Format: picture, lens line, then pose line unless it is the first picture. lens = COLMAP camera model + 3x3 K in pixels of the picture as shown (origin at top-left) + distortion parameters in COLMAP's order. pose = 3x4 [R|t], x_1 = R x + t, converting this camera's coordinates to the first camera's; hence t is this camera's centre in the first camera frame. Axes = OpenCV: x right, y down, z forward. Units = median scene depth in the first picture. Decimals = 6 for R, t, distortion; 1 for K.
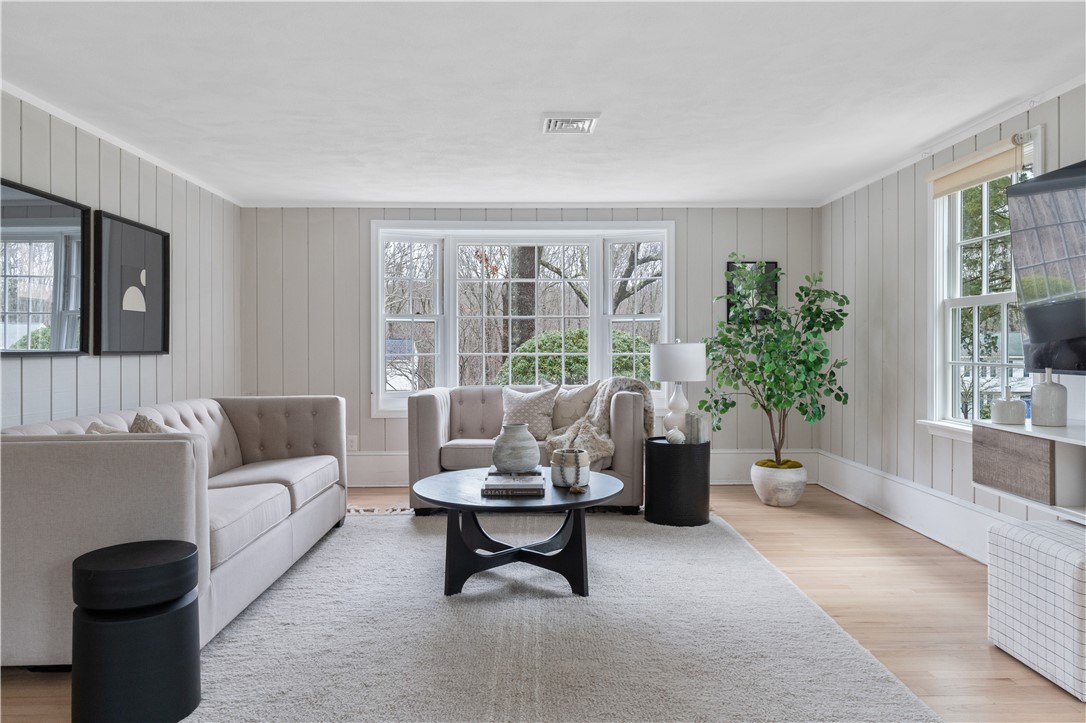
lens RADIAL K [[703.7, 0, 511.9], [0, 703.7, 354.5], [0, 0, 1]] dist [0.006599, -0.000132]
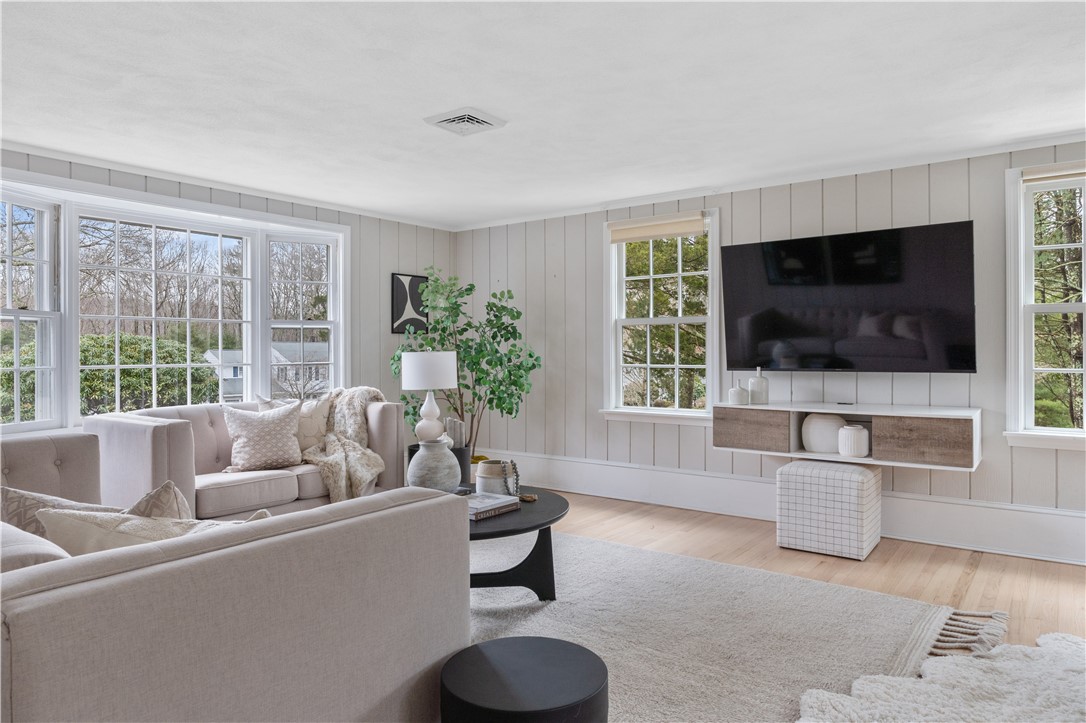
lens RADIAL K [[703.7, 0, 511.9], [0, 703.7, 354.5], [0, 0, 1]] dist [0.006599, -0.000132]
pose [[0.629290, -0.005247, 0.777153, -0.544240], [0.014346, 0.999885, -0.004866, -0.006047], [-0.777038, 0.014212, 0.629293, 0.300579]]
